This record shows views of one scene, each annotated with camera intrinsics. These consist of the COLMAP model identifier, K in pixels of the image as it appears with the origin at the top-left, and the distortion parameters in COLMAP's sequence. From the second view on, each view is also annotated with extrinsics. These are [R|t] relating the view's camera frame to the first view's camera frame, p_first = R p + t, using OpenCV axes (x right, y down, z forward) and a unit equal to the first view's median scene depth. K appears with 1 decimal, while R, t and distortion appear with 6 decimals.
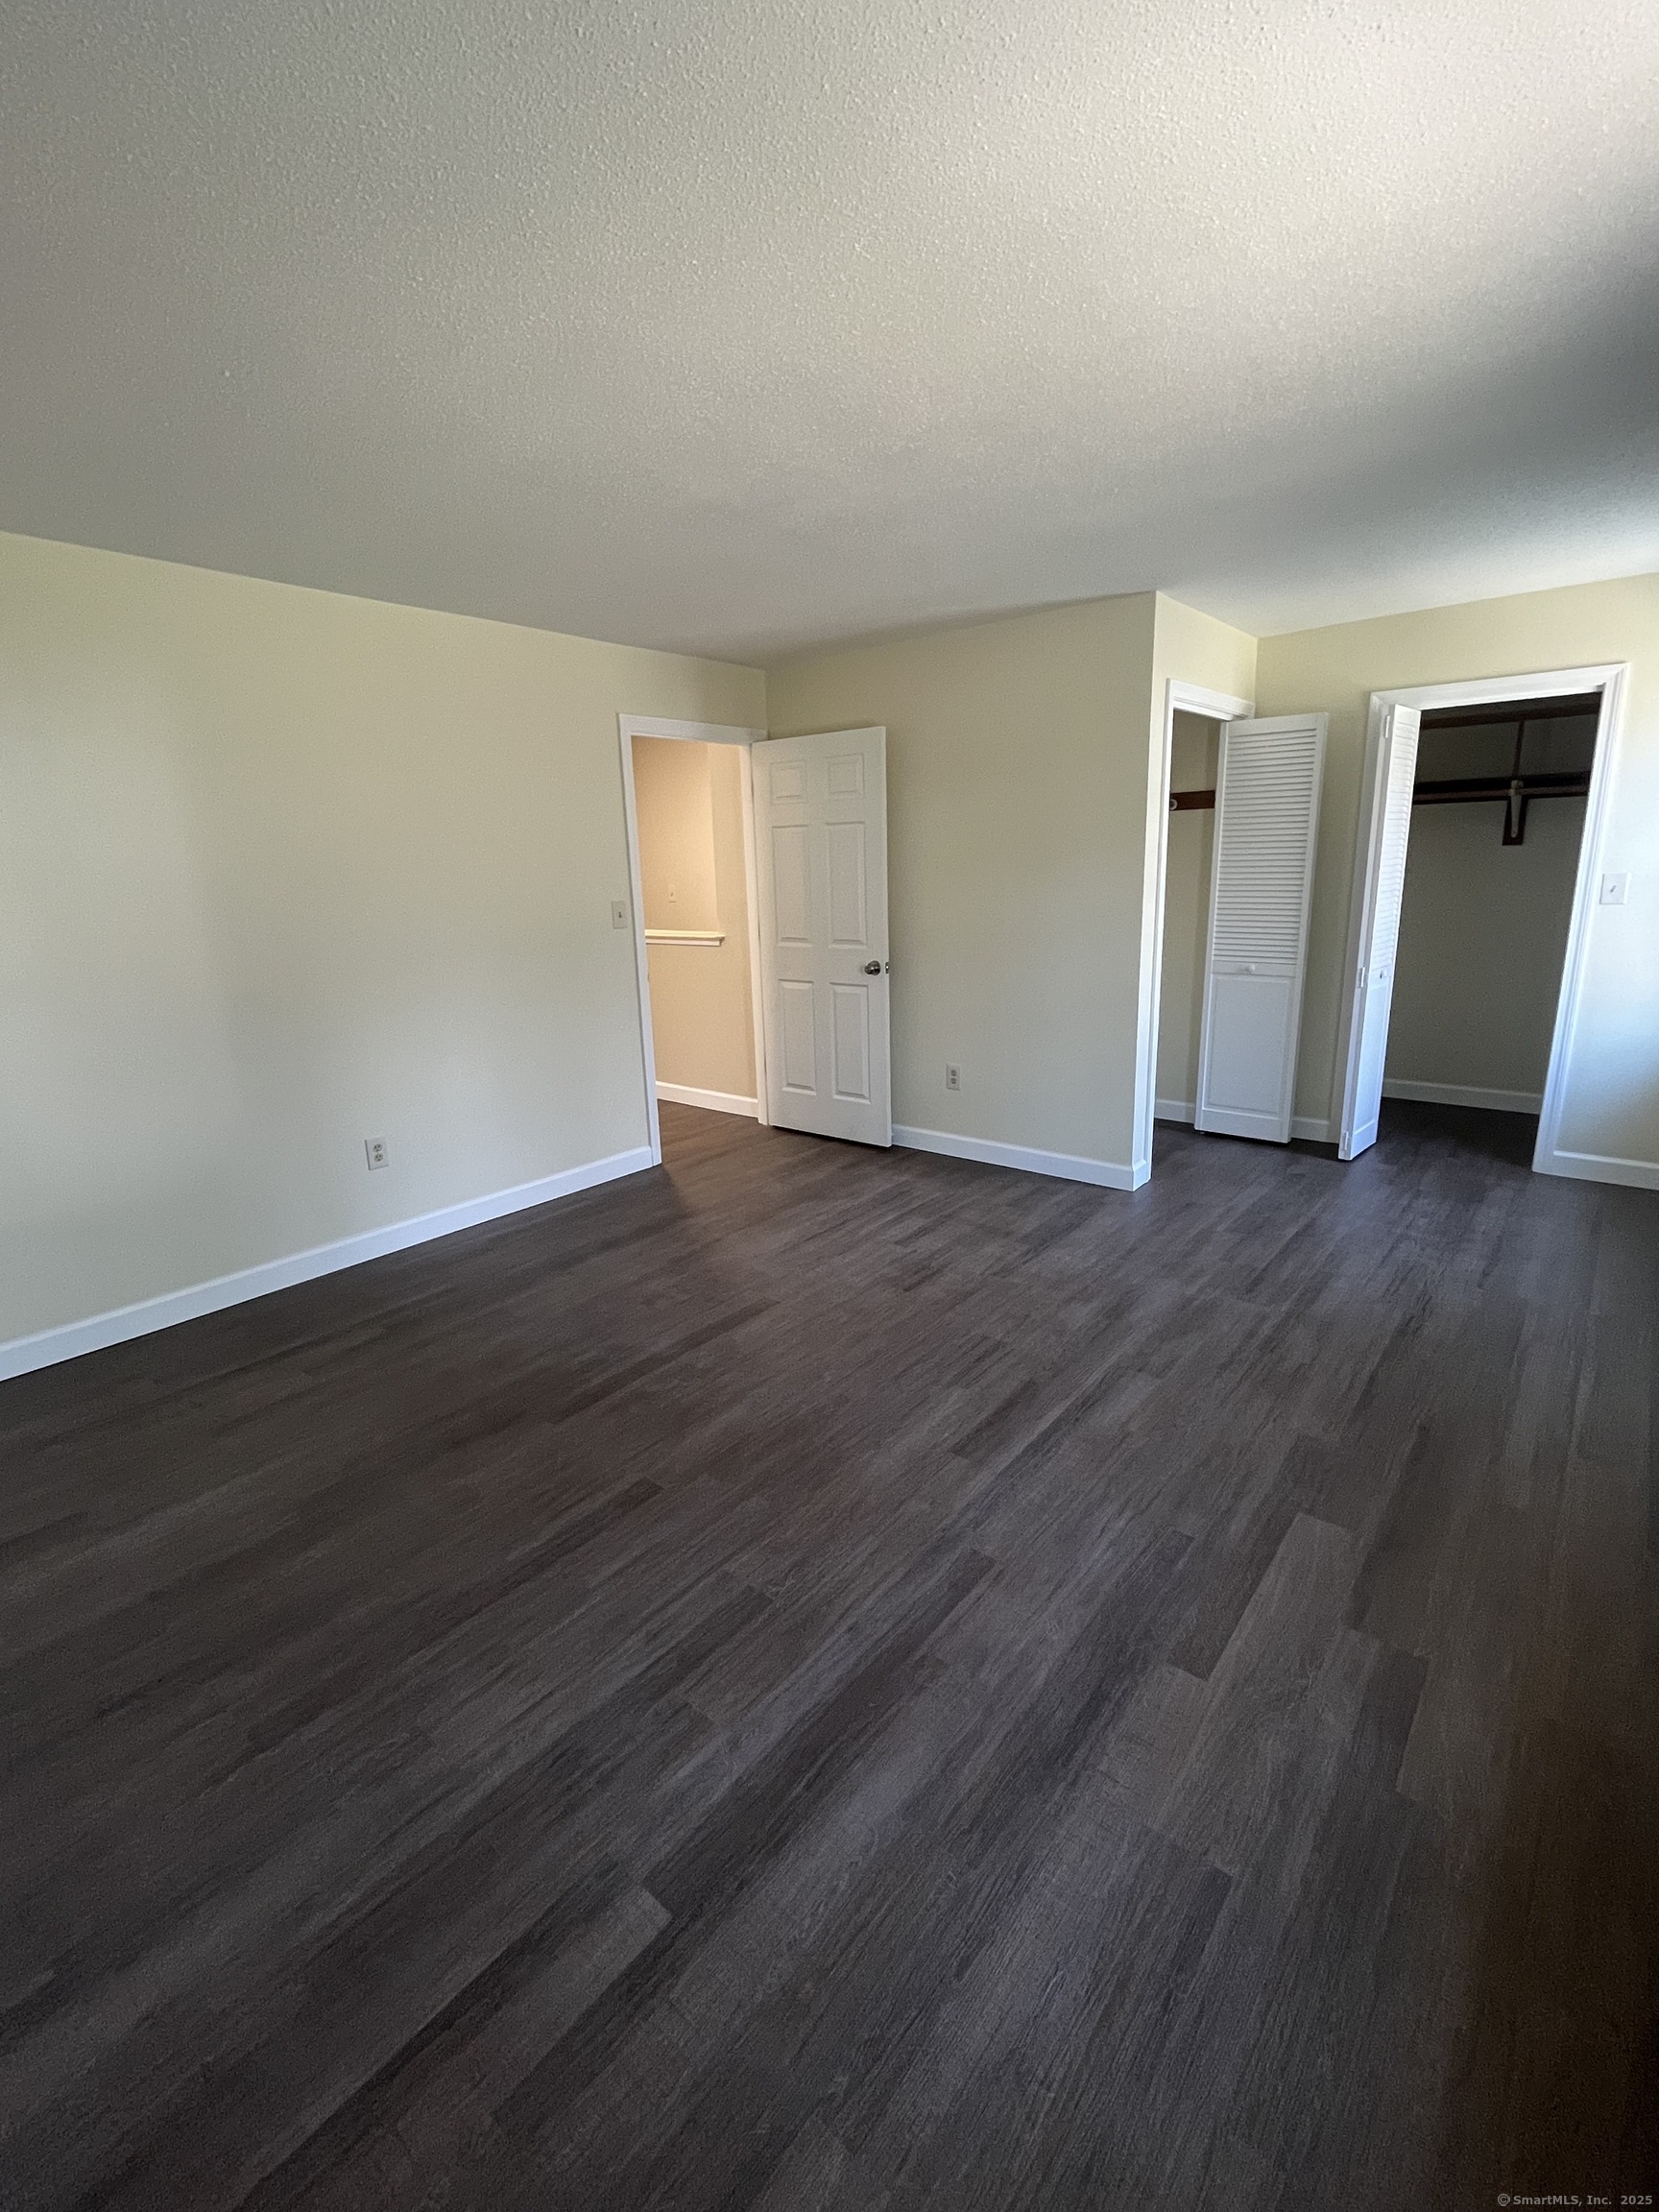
lens RADIAL K [[982.5, 0, 829.5], [0, 982.5, 1106.0], [0, 0, 1]] dist [-0.001717, -0.000148]
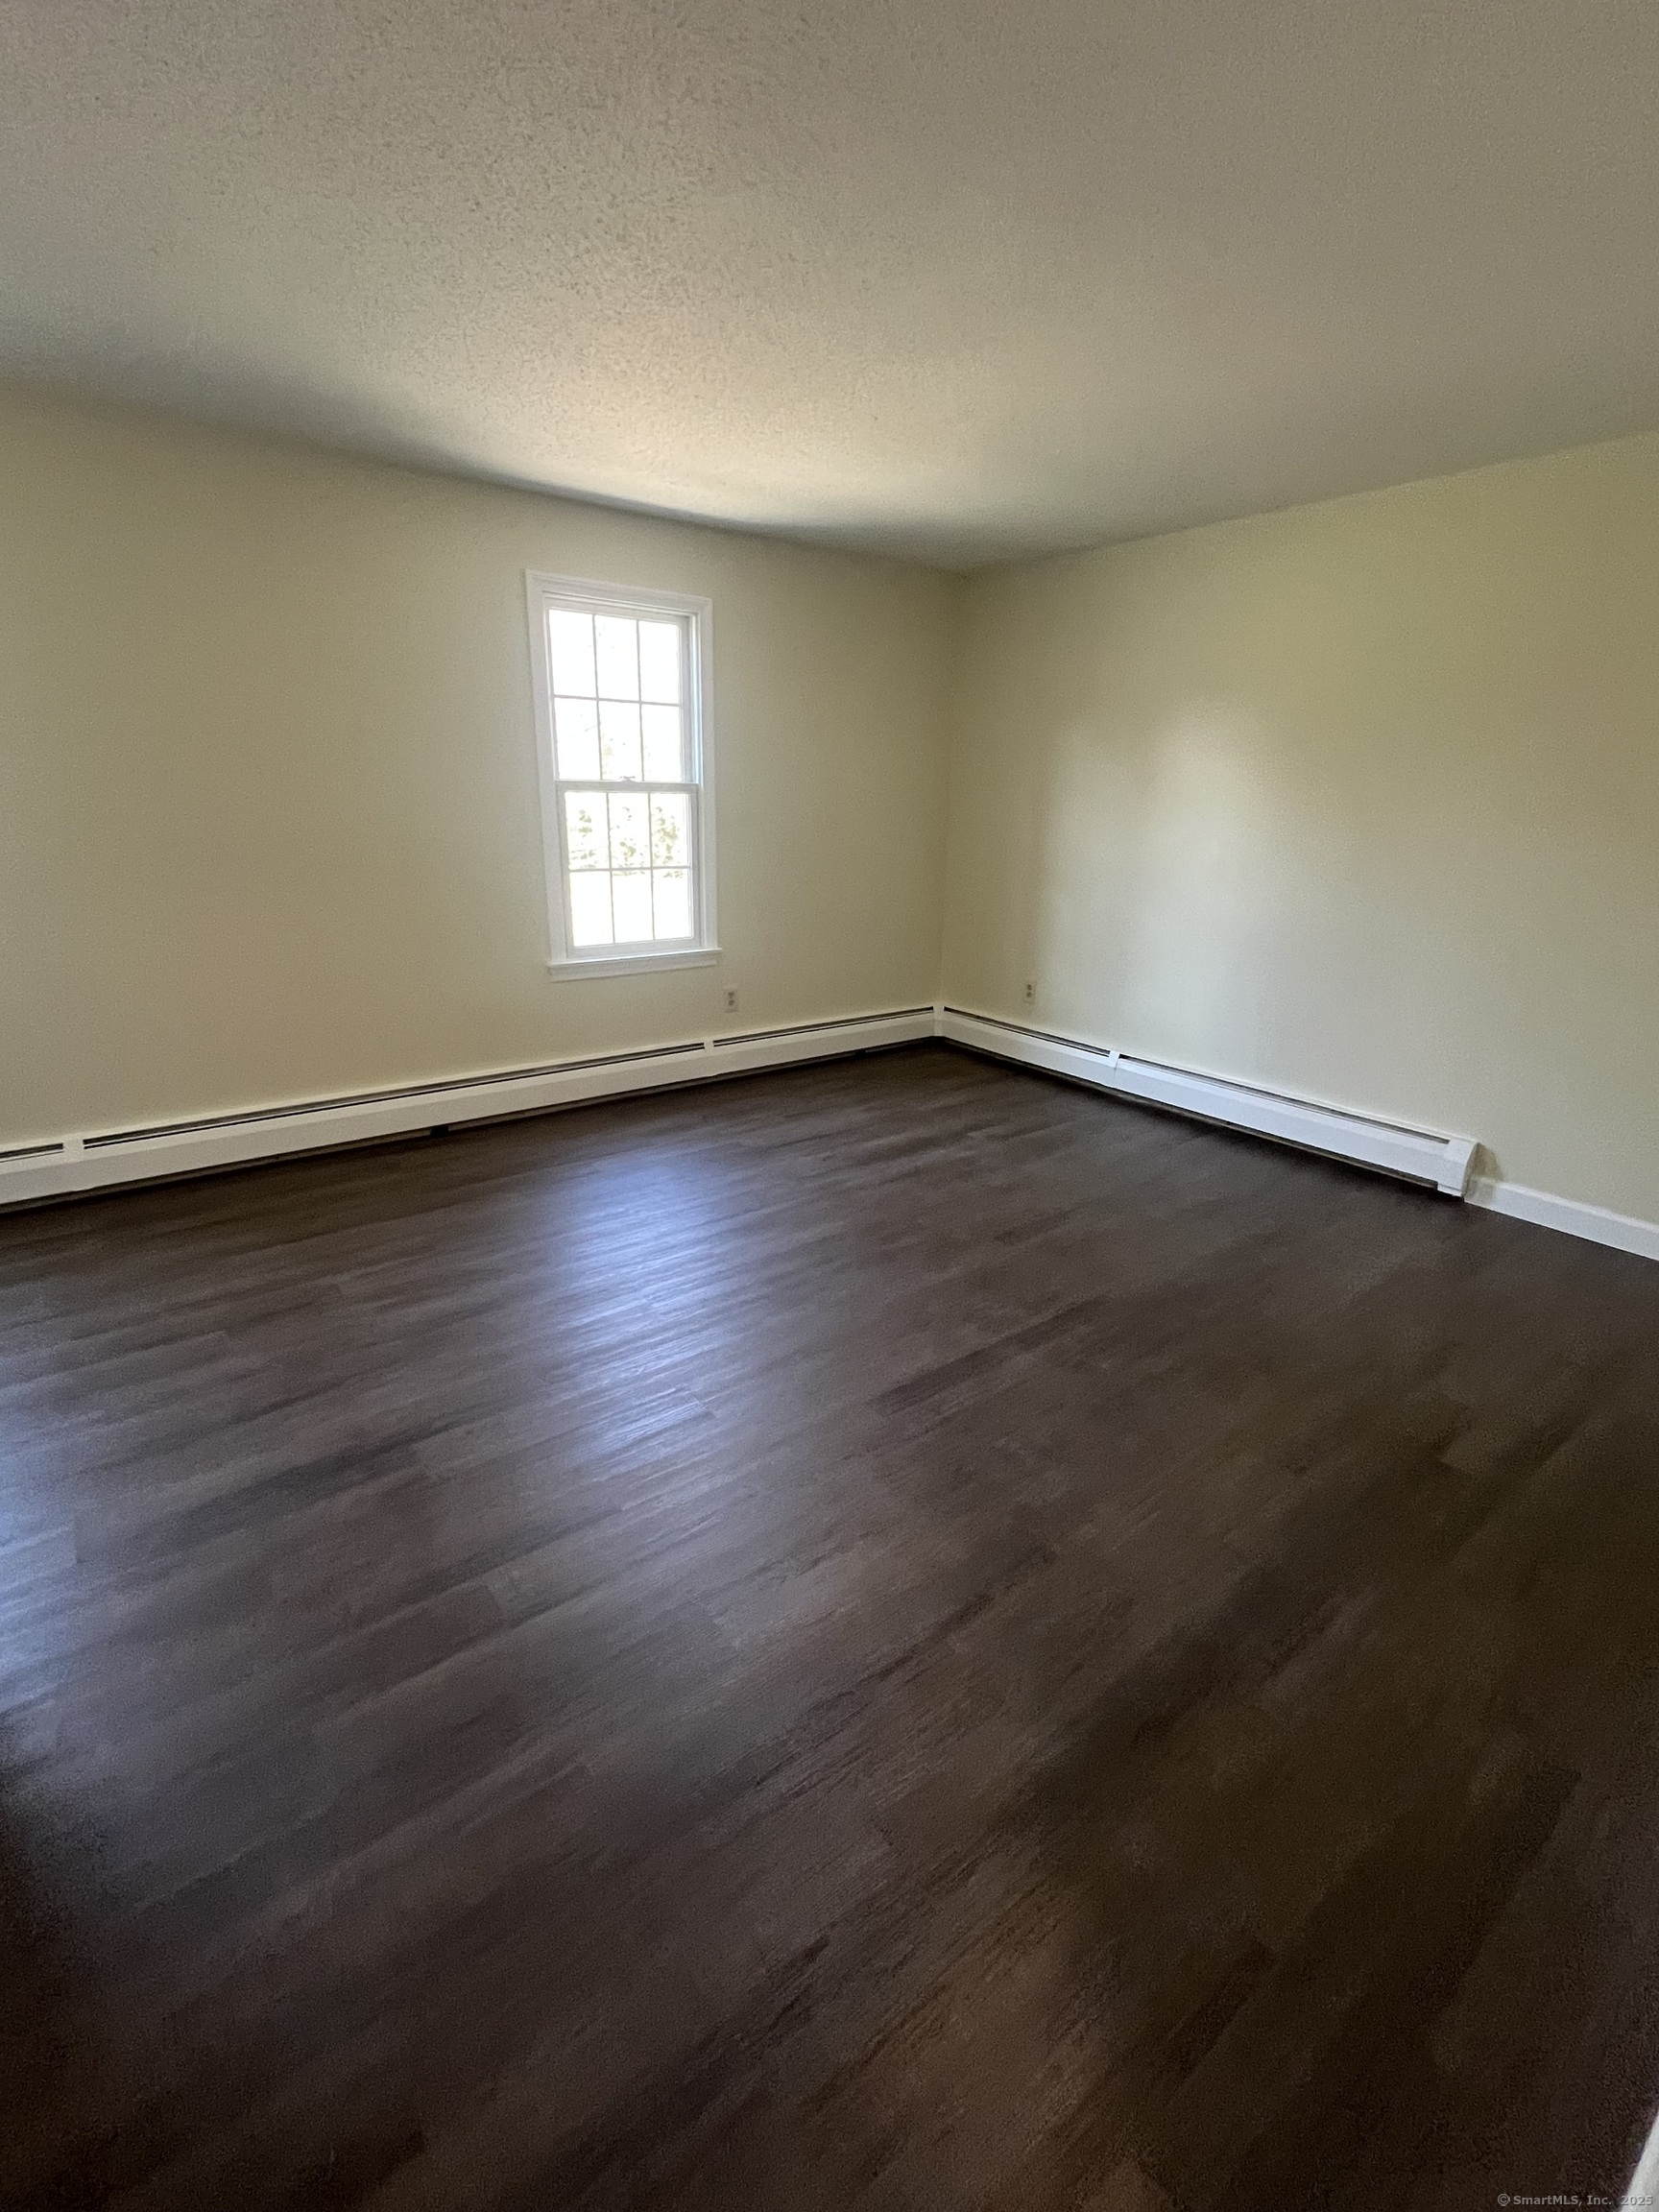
lens RADIAL K [[982.5, 0, 829.5], [0, 982.5, 1106.0], [0, 0, 1]] dist [-0.001717, -0.000148]
pose [[-0.975378, -0.059750, 0.212292, -0.189479], [0.059842, 0.854781, 0.515527, -0.405264], [-0.212266, 0.515538, -0.830159, 1.733351]]
